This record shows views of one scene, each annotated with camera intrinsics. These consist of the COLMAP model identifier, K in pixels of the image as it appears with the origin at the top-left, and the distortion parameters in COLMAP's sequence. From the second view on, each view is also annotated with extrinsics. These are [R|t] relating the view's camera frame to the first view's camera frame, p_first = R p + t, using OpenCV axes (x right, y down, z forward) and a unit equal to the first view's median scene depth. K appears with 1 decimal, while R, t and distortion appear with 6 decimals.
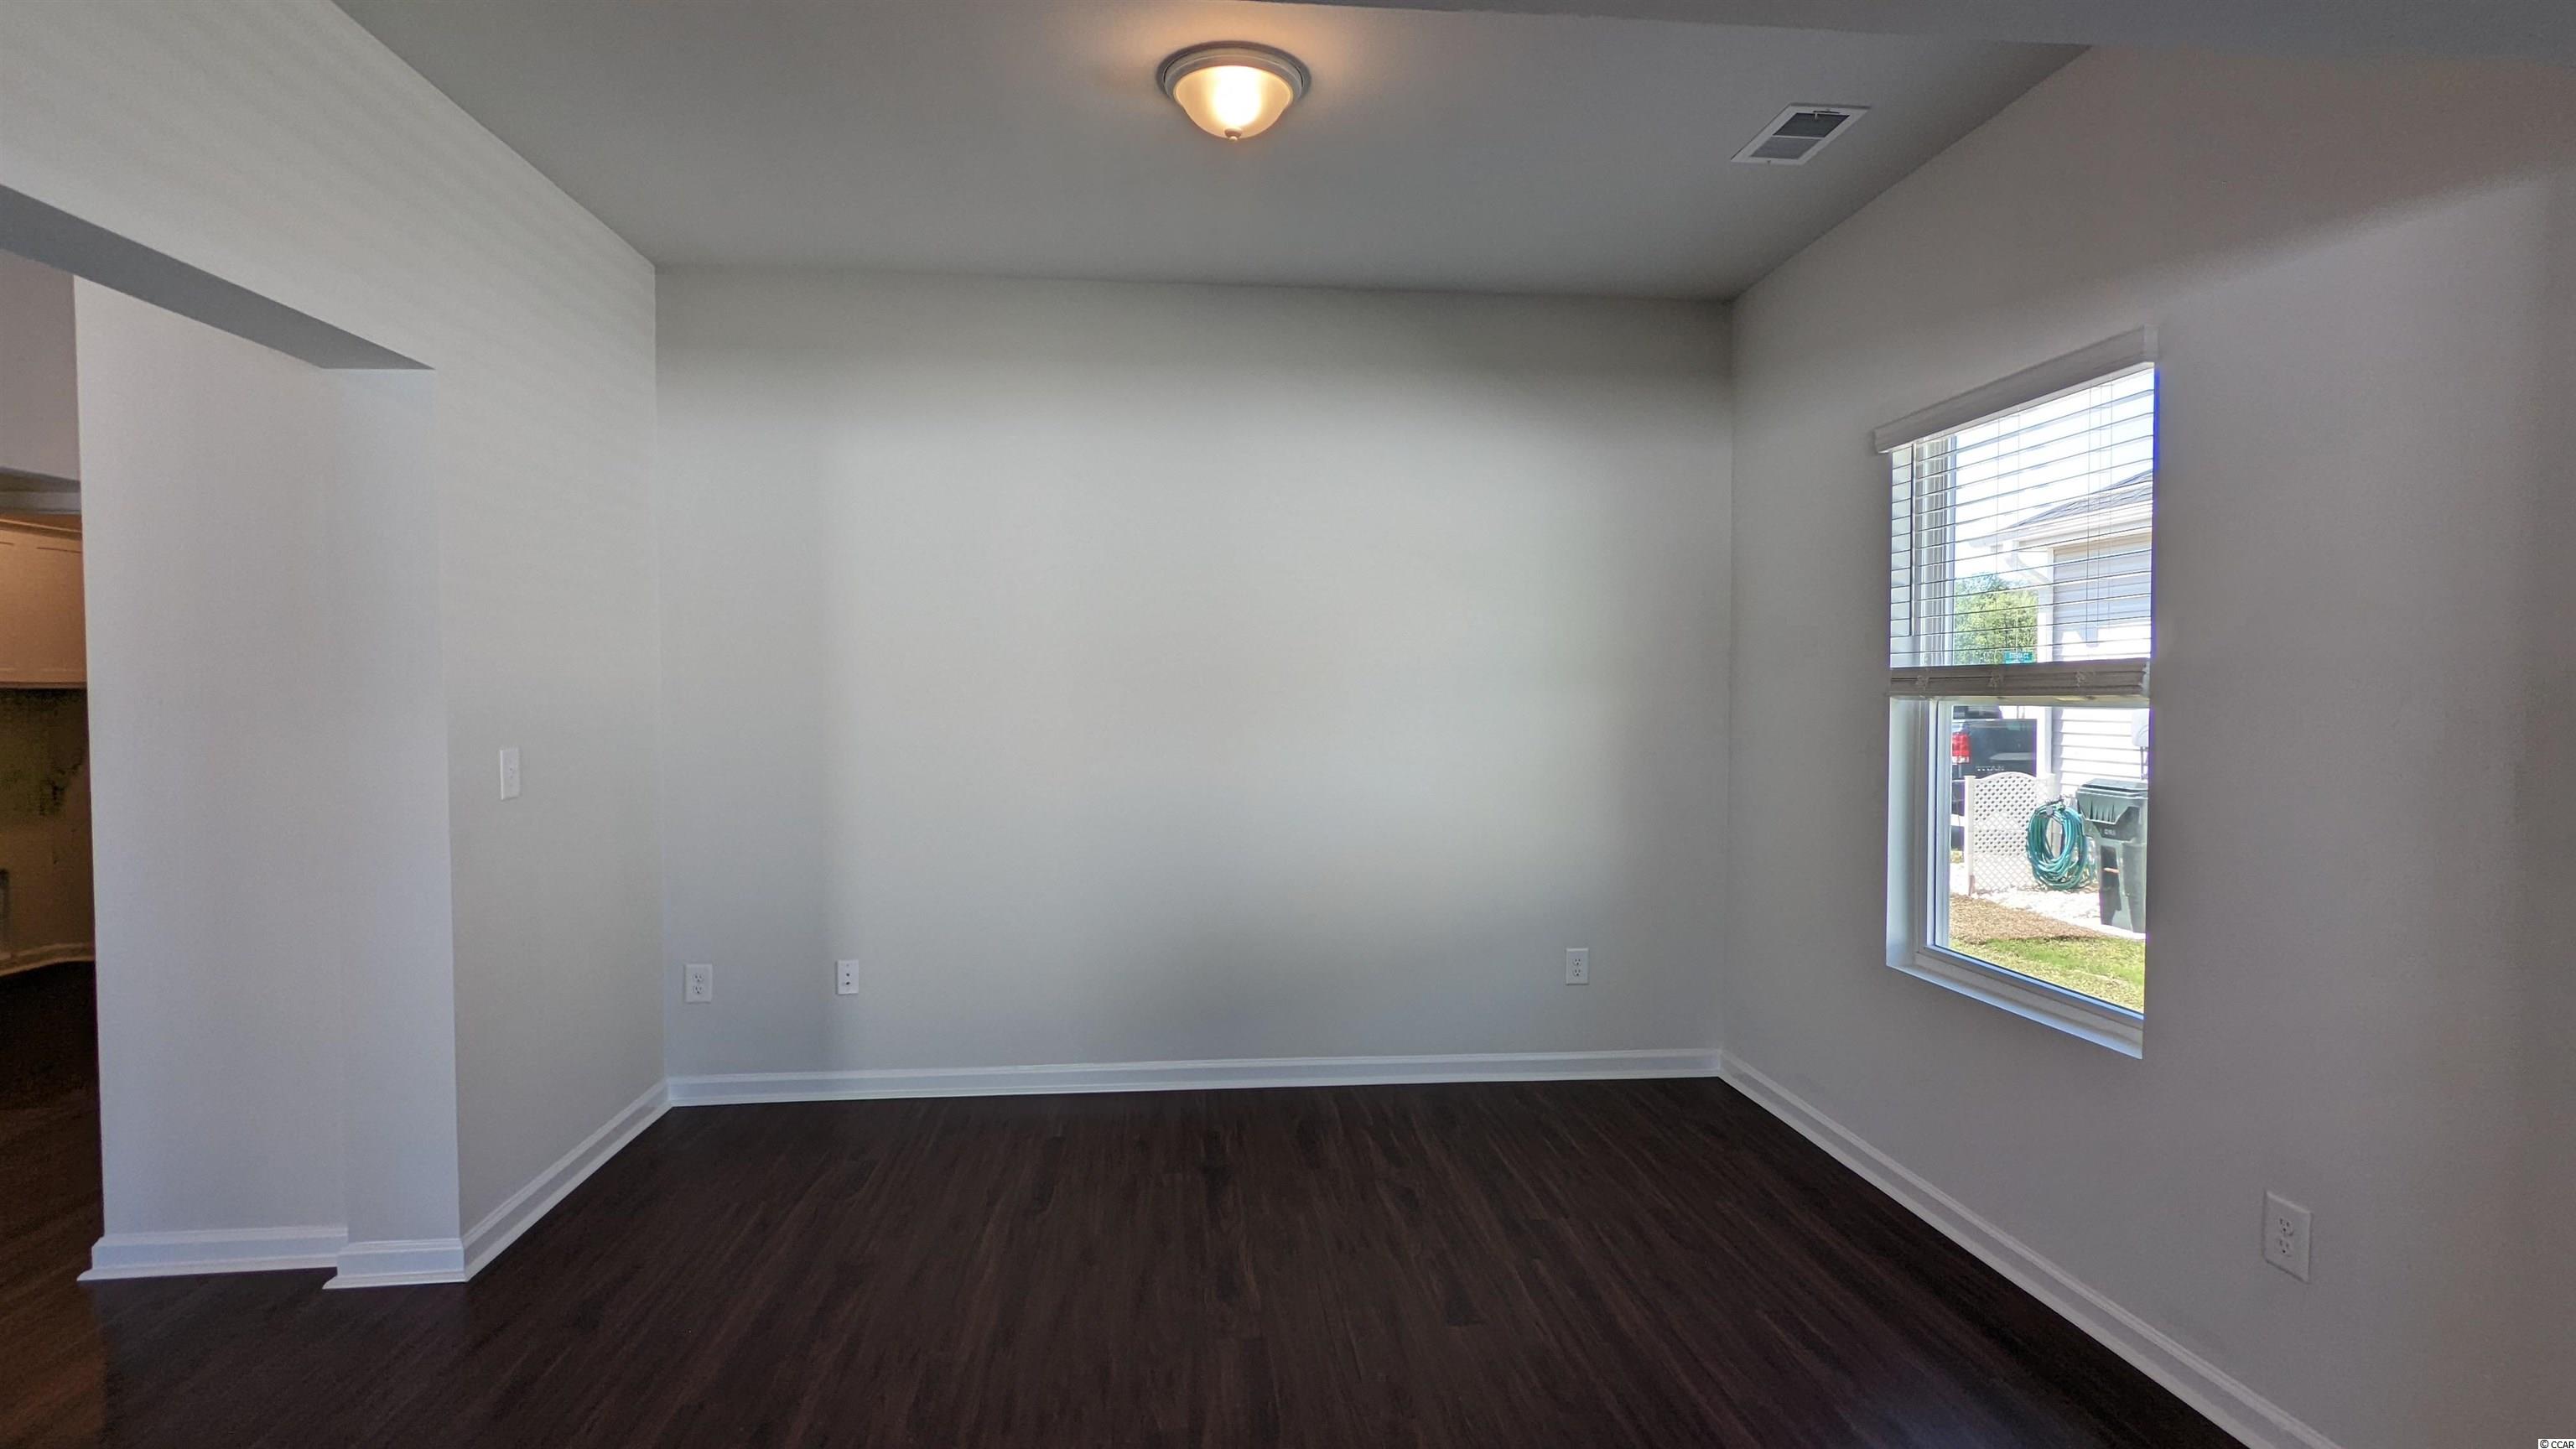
lens RADIAL K [[1223.2, 0, 1289.8], [0, 1223.2, 742.8], [0, 0, 1]] dist [-0.000217, -0.000085]
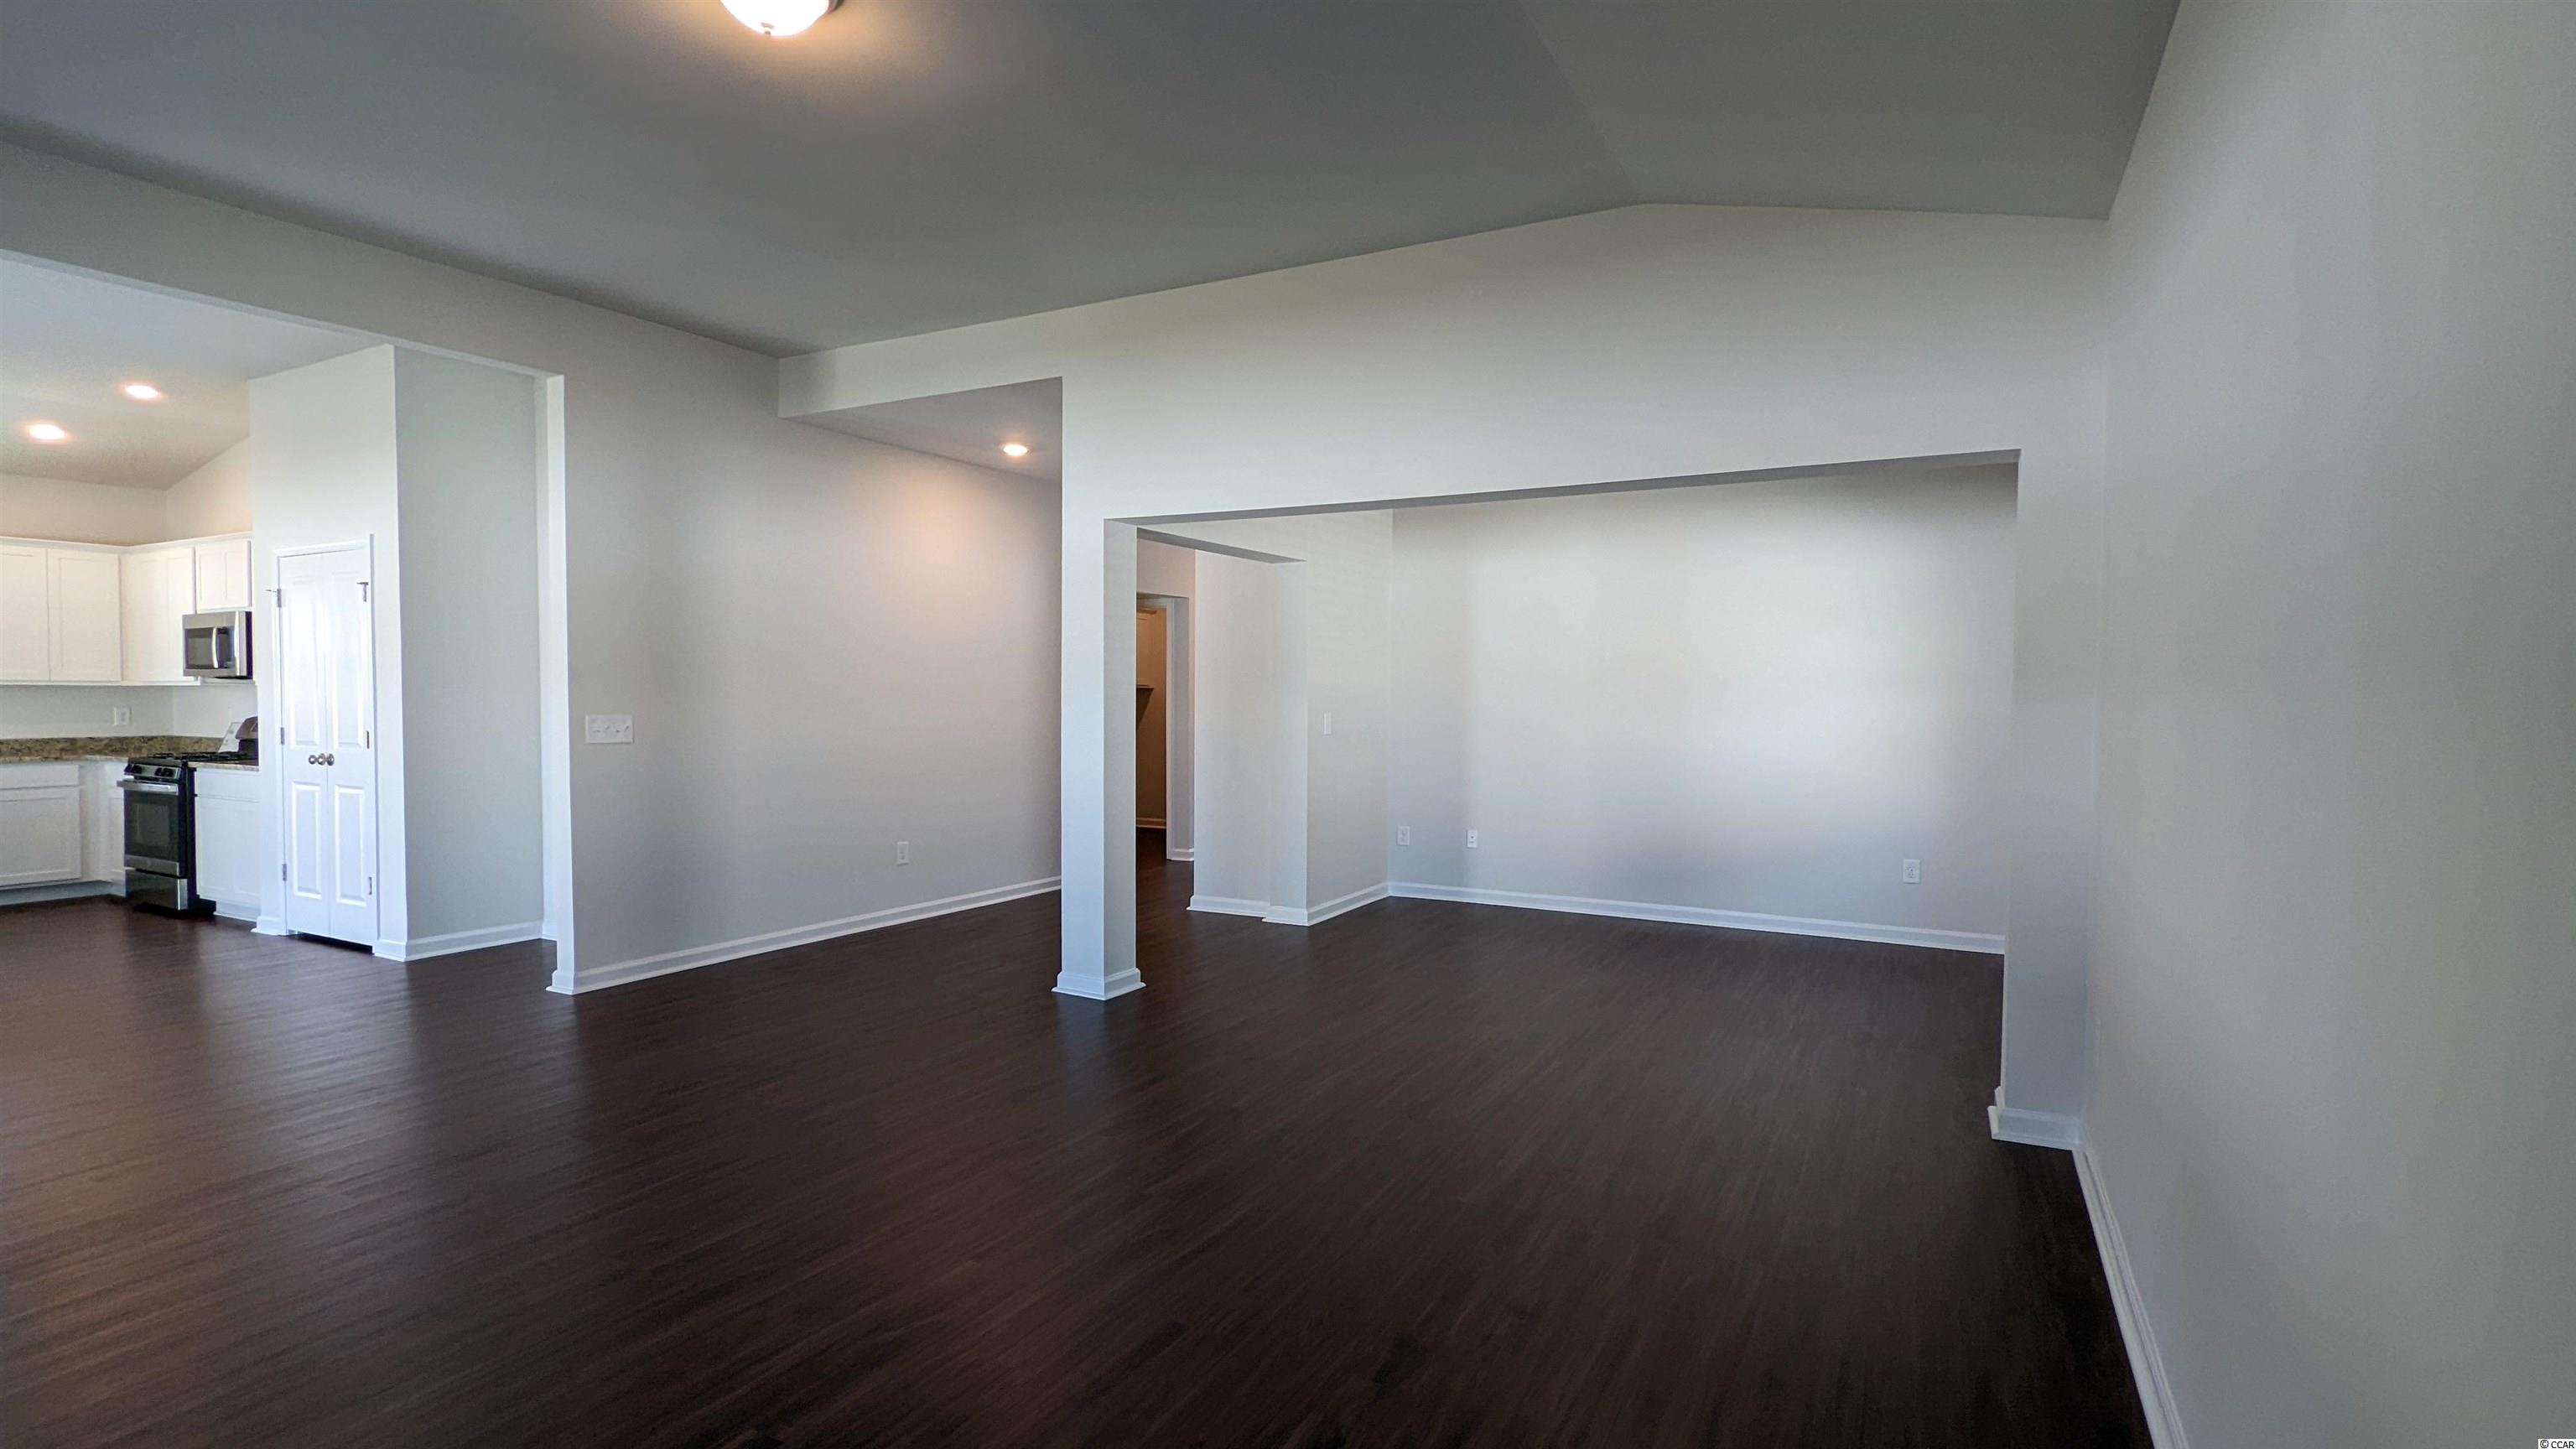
lens RADIAL K [[1223.2, 0, 1286.2], [0, 1223.2, 732.1], [0, 0, 1]] dist [-0.000217, -0.000085]
pose [[0.827299, 0.021549, -0.561348, 0.483526], [-0.029058, 0.999568, -0.004452, 0.041238], [0.561009, 0.019995, 0.827568, -0.778133]]
